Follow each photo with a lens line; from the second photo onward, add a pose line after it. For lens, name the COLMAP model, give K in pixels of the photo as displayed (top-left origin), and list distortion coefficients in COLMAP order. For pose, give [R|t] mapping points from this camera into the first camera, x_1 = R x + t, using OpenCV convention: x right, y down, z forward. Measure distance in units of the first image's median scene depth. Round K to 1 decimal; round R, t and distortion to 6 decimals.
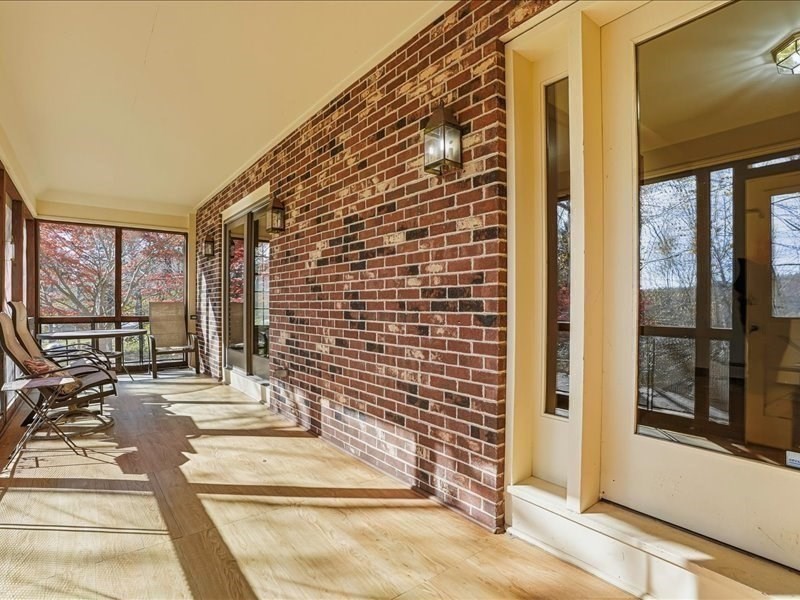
lens RADIAL K [[420.0, 0, 399.1], [0, 420.0, 303.1], [0, 0, 1]] dist [-0.075355, 0.034544]
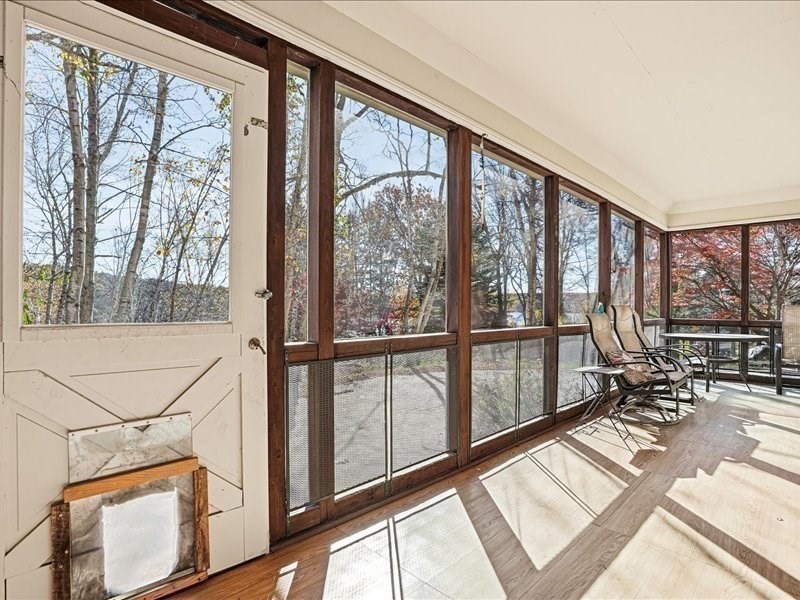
lens RADIAL K [[420.0, 0, 399.1], [0, 420.0, 303.1], [0, 0, 1]] dist [-0.075355, 0.034544]
pose [[0.131162, -0.002783, -0.991357, 0.275388], [-0.004242, 0.999985, -0.003369, -0.002013], [0.991352, 0.004647, 0.131148, 0.204064]]
